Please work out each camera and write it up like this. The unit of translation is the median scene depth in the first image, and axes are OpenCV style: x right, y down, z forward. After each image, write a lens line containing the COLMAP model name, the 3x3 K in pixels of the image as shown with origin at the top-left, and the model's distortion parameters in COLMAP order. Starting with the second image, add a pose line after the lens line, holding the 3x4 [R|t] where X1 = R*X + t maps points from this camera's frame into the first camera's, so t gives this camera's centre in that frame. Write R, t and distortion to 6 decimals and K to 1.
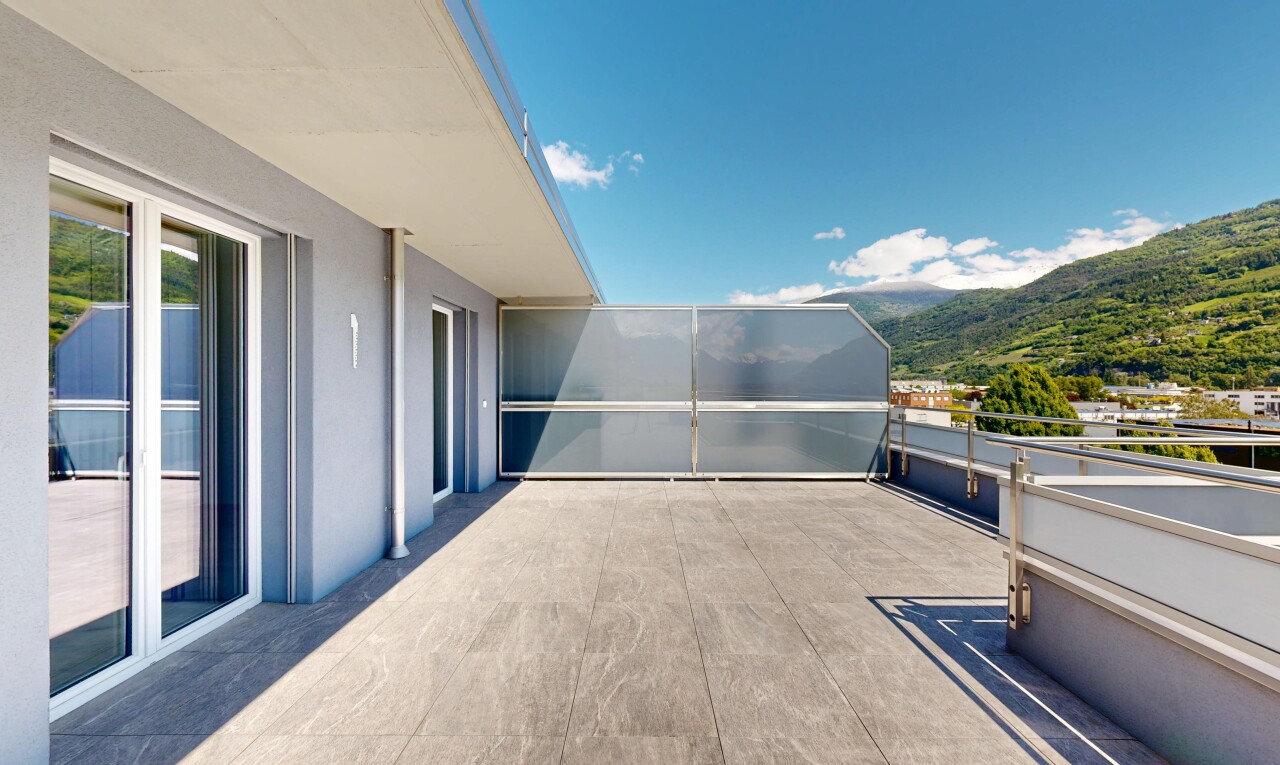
lens RADIAL K [[490.4, 0, 645.6], [0, 490.4, 383.5], [0, 0, 1]] dist [-0.005750, 0.000692]
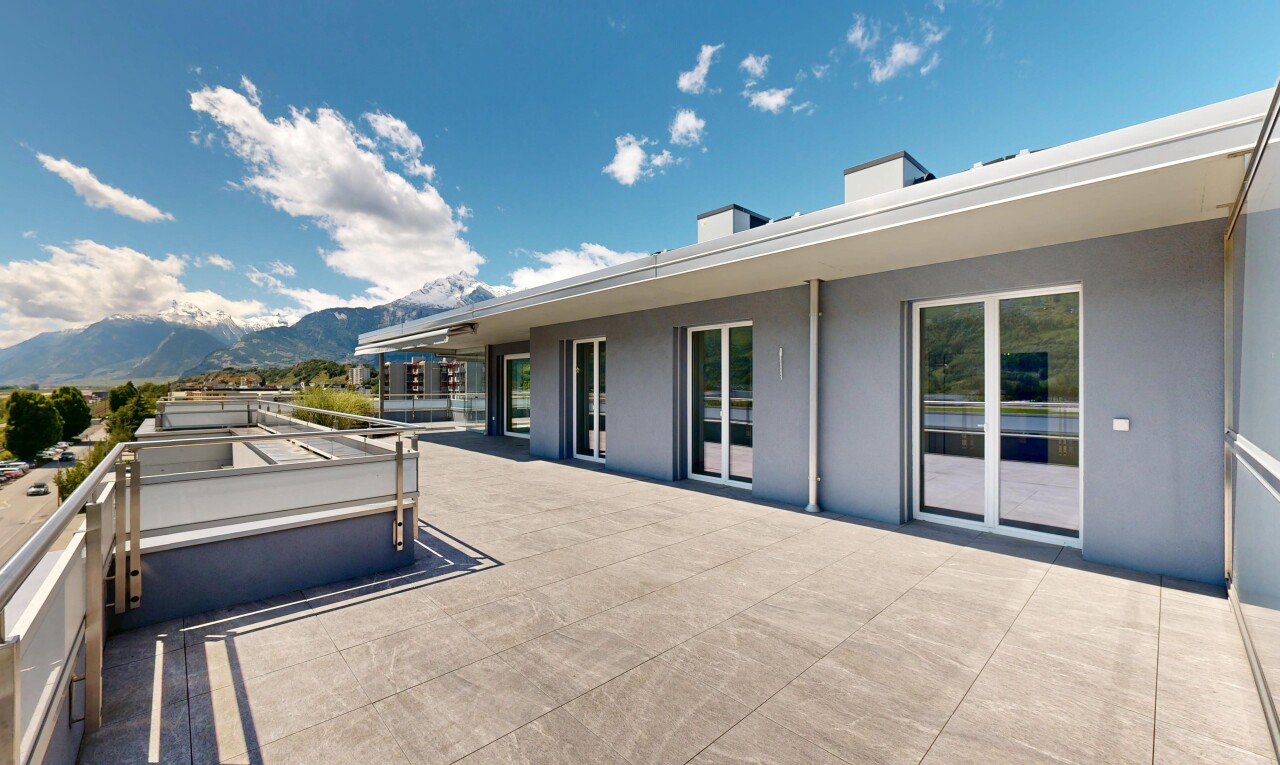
lens RADIAL K [[490.4, 0, 647.1], [0, 490.4, 382.4], [0, 0, 1]] dist [-0.005750, 0.000692]
pose [[-0.713026, -0.004798, -0.701121, 0.992025], [-0.001713, 0.999986, -0.005101, -0.014461], [0.701136, -0.002436, -0.713024, 1.991842]]
